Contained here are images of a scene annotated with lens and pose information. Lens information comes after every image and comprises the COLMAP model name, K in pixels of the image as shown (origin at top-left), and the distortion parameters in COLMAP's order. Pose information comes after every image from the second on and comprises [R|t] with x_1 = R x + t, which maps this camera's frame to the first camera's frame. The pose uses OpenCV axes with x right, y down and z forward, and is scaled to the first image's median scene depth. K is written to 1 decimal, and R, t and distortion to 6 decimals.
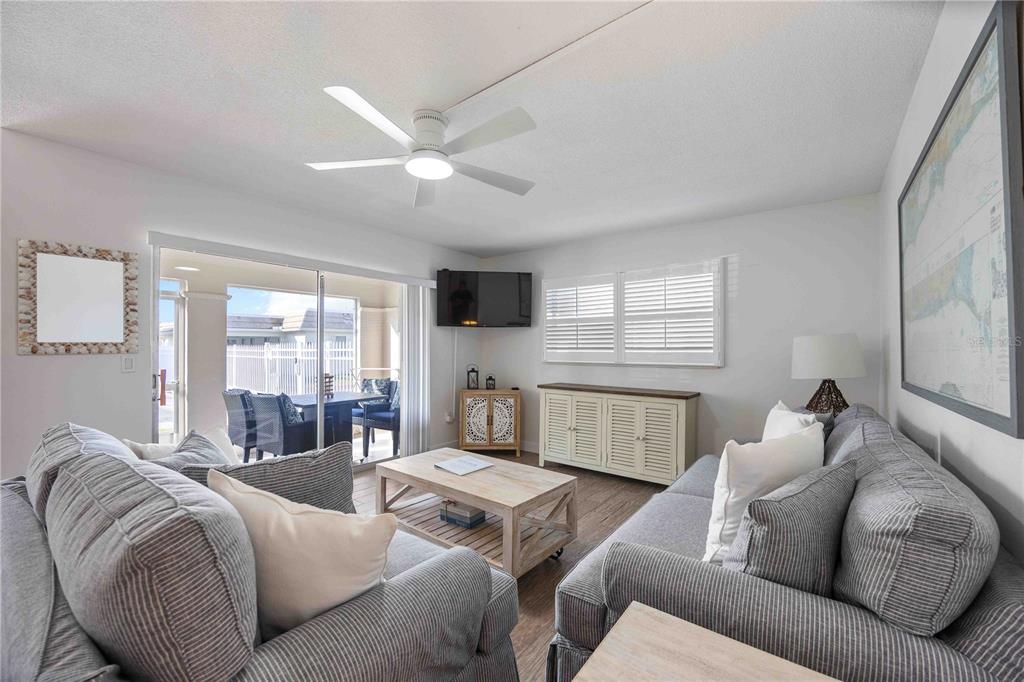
lens RADIAL K [[407.0, 0, 509.8], [0, 407.0, 343.6], [0, 0, 1]] dist [-0.000382, 0.000003]
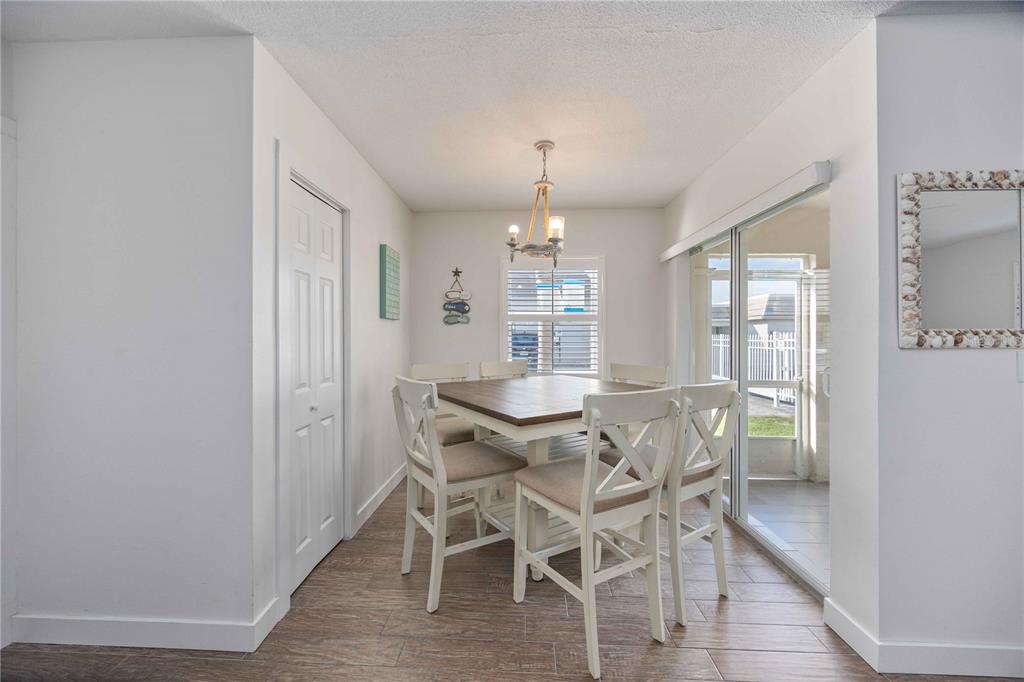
lens RADIAL K [[393.7, 0, 509.2], [0, 393.7, 336.1], [0, 0, 1]] dist [-0.003191, -0.000237]
pose [[0.577367, 0.002989, -0.816479, -0.617568], [0.003064, 0.999978, 0.005828, 0.000870], [0.816479, -0.005867, 0.577345, 0.064407]]
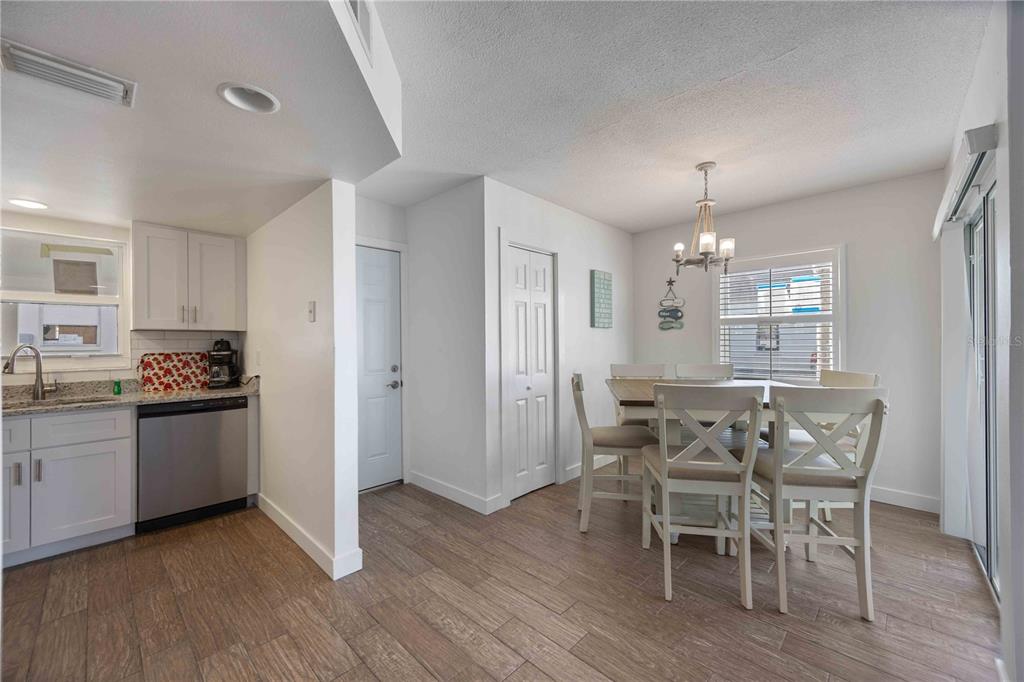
lens RADIAL K [[406.7, 0, 509.7], [0, 406.7, 341.9], [0, 0, 1]] dist [0.002652, 0.000017]
pose [[-0.112967, 0.003278, -0.993593, -0.350986], [0.015264, 0.999882, 0.001563, 0.001435], [0.993481, -0.014990, -0.113004, 0.212172]]
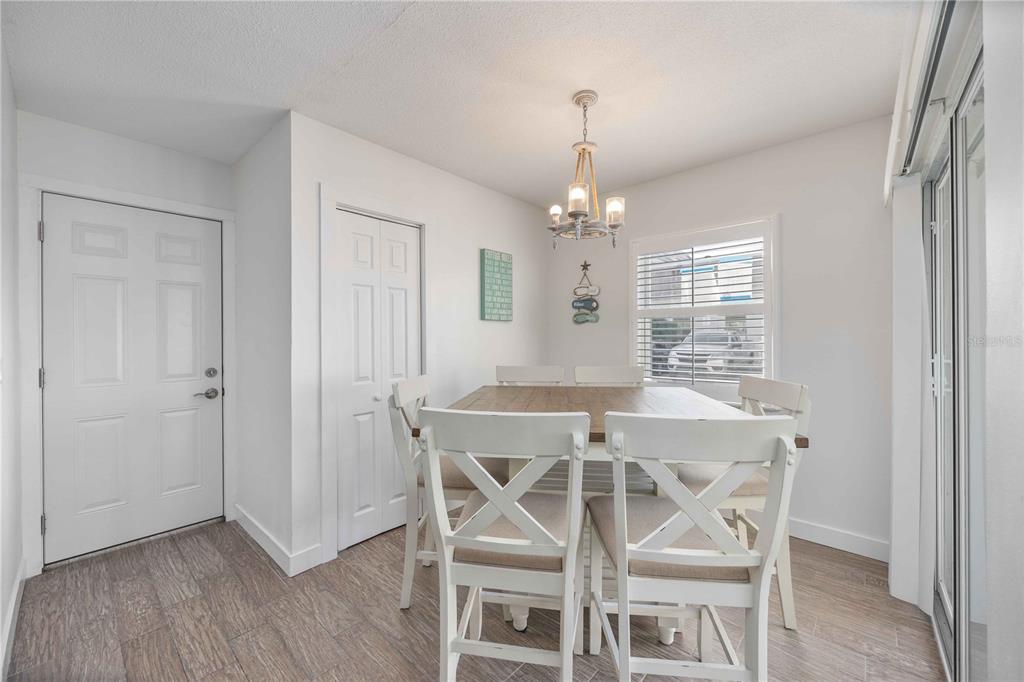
lens RADIAL K [[402.8, 0, 507.4], [0, 402.8, 338.1], [0, 0, 1]] dist [-0.001600, -0.000188]
pose [[-0.079789, 0.004169, -0.996803, -0.578000], [0.014626, 0.999888, 0.003011, 0.004481], [0.996705, -0.014339, -0.079841, 0.416914]]
